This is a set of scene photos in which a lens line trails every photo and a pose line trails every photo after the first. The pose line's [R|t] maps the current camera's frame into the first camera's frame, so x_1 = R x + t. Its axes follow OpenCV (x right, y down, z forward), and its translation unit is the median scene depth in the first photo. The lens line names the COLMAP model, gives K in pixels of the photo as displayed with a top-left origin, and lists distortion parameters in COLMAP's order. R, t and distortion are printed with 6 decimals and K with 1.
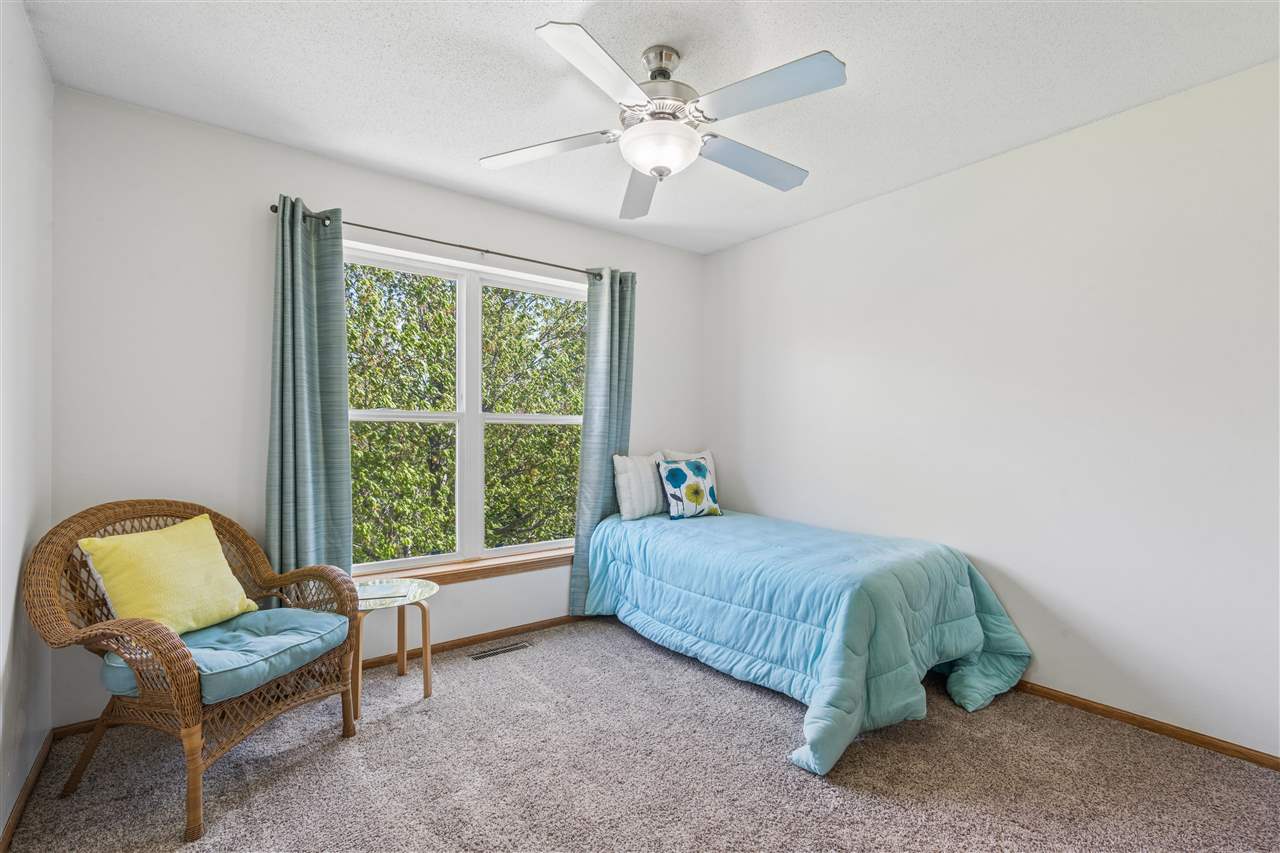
lens RADIAL K [[575.1, 0, 638.5], [0, 575.1, 430.2], [0, 0, 1]] dist [-0.003567, 0.000129]
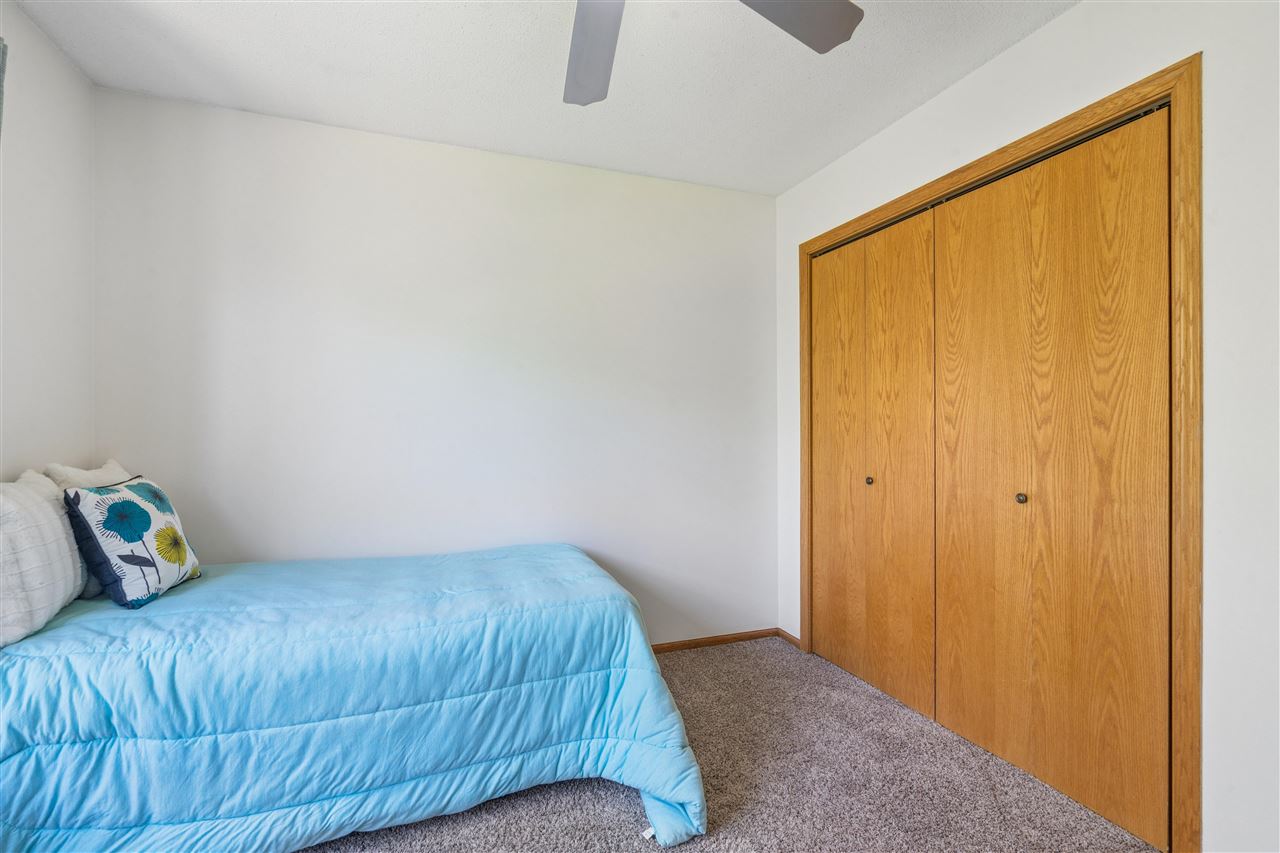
lens RADIAL K [[575.1, 0, 639.3], [0, 575.1, 427.9], [0, 0, 1]] dist [-0.003567, 0.000129]
pose [[0.298247, -0.001003, 0.954488, -0.362991], [-0.001326, 0.999998, 0.001465, 0.003686], [-0.954488, -0.001703, 0.298245, 0.595482]]
